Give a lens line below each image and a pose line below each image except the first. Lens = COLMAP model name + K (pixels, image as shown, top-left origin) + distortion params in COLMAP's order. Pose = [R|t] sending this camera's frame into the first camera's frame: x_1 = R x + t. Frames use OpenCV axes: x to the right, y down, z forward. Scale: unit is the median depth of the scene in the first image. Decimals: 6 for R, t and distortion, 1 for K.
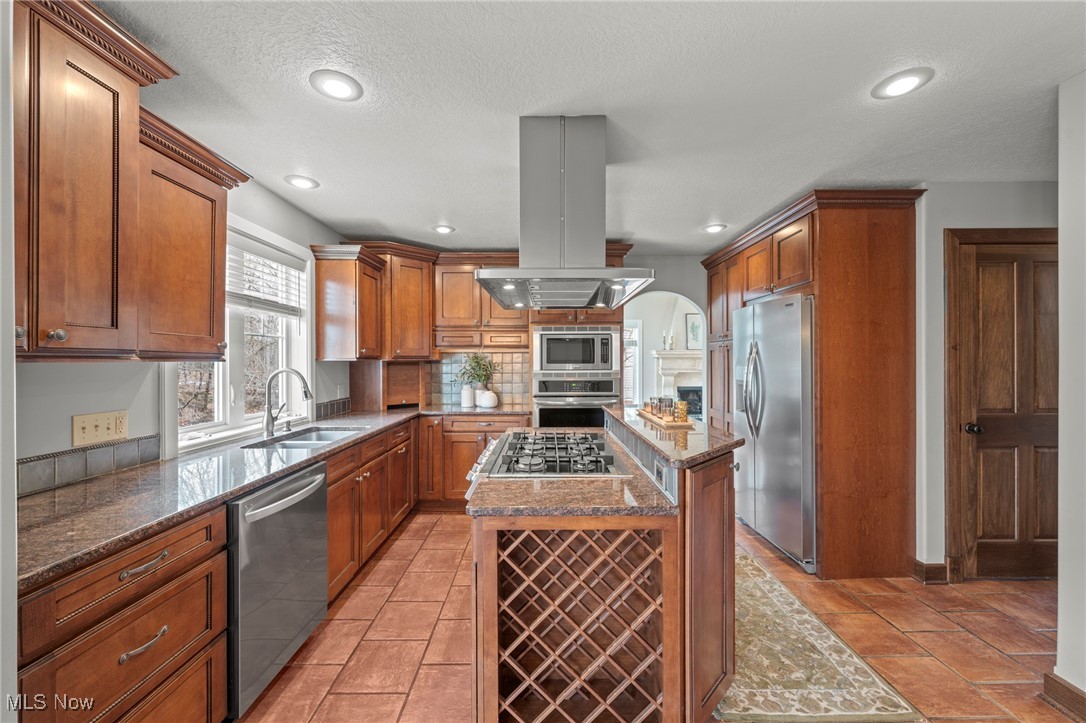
lens RADIAL K [[424.6, 0, 542.4], [0, 424.6, 359.4], [0, 0, 1]] dist [-0.001670, -0.000629]
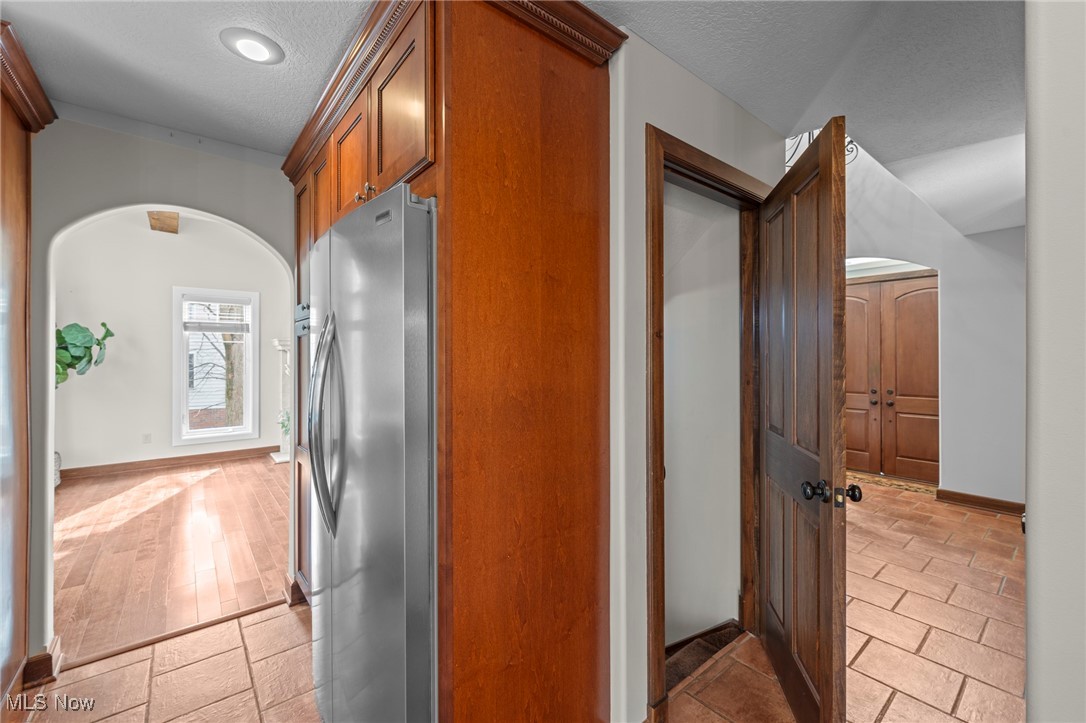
lens RADIAL K [[446.5, 0, 542.0], [0, 446.5, 352.0], [0, 0, 1]] dist [0.000576, 0.000227]
pose [[0.776834, 0.003317, 0.629697, 0.370483], [-0.002105, 0.999994, -0.002670, -0.001010], [-0.629702, 0.000749, 0.776837, 0.497322]]
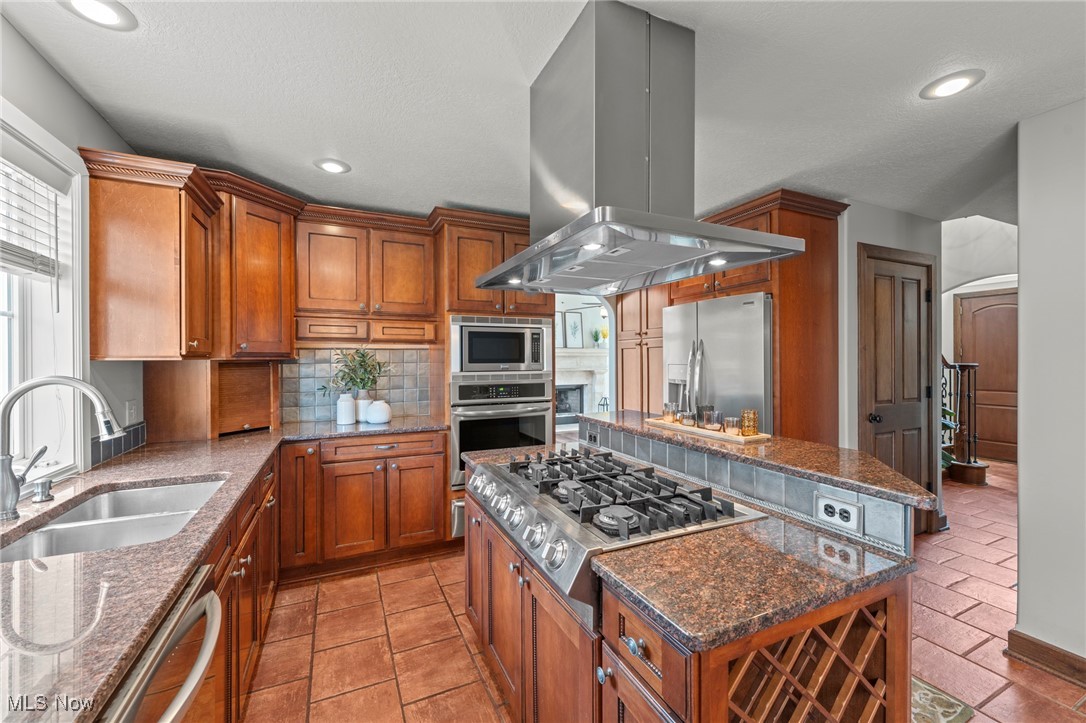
lens RADIAL K [[436.5, 0, 541.2], [0, 436.5, 358.1], [0, 0, 1]] dist [-0.002470, -0.000173]
pose [[0.906763, 0.000079, 0.421641, -0.240623], [-0.000622, 0.999999, 0.001149, -0.001247], [-0.421640, -0.001304, 0.906762, 0.241645]]
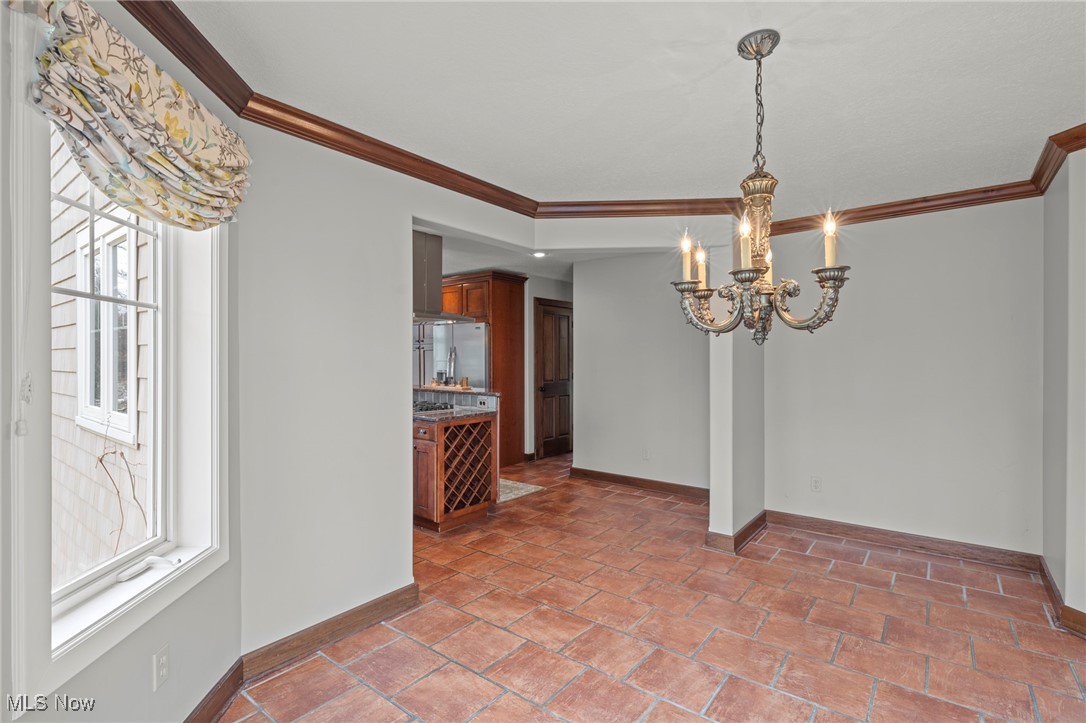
lens RADIAL K [[519.0, 0, 543.0], [0, 519.0, 361.5], [0, 0, 1]] dist [0.000378, 0.000069]
pose [[0.618998, -0.003361, 0.785385, -0.866165], [-0.000946, 0.999987, 0.005026, 0.005030], [-0.785392, -0.003854, 0.618987, -0.528498]]
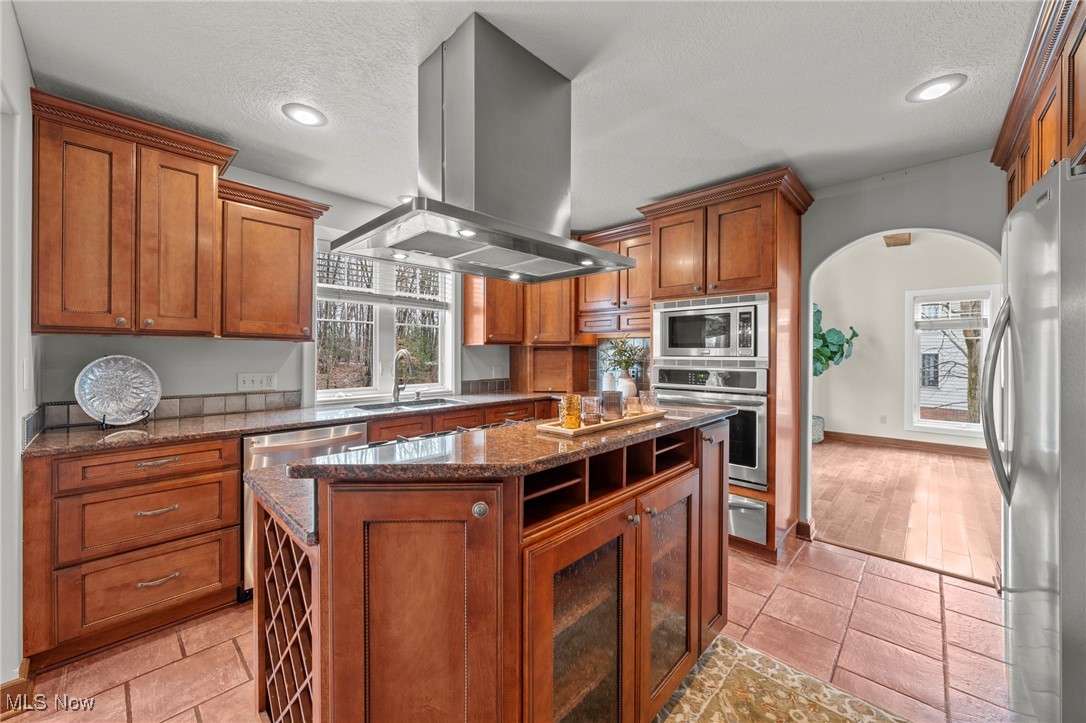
lens RADIAL K [[408.3, 0, 543.0], [0, 408.3, 355.7], [0, 0, 1]] dist [-0.000651, -0.000031]
pose [[0.724731, 0.007995, -0.688985, 0.430206], [-0.004233, 0.999965, 0.007151, 0.022445], [0.689019, -0.002266, 0.724740, 0.314291]]
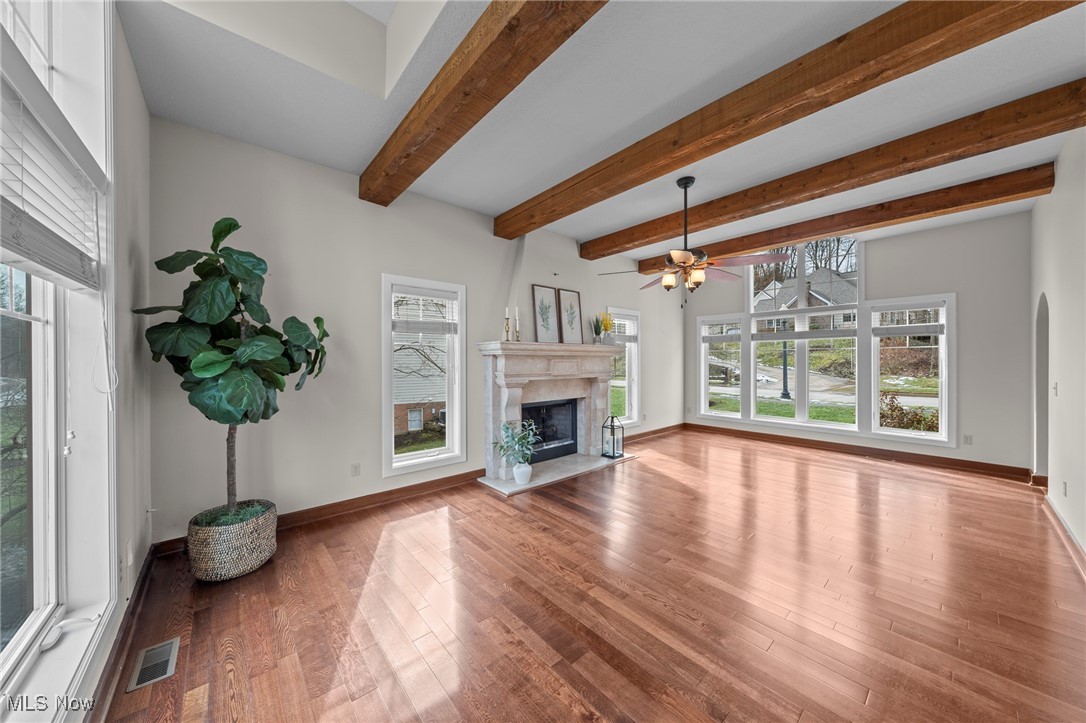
lens RADIAL K [[370.5, 0, 550.8], [0, 370.5, 358.4], [0, 0, 1]] dist [0.000603, 0.000264]
pose [[0.743547, 0.001556, 0.668681, 0.001547], [-0.000640, 0.999998, -0.001615, 0.001541], [-0.668683, 0.000773, 0.743547, 1.503739]]
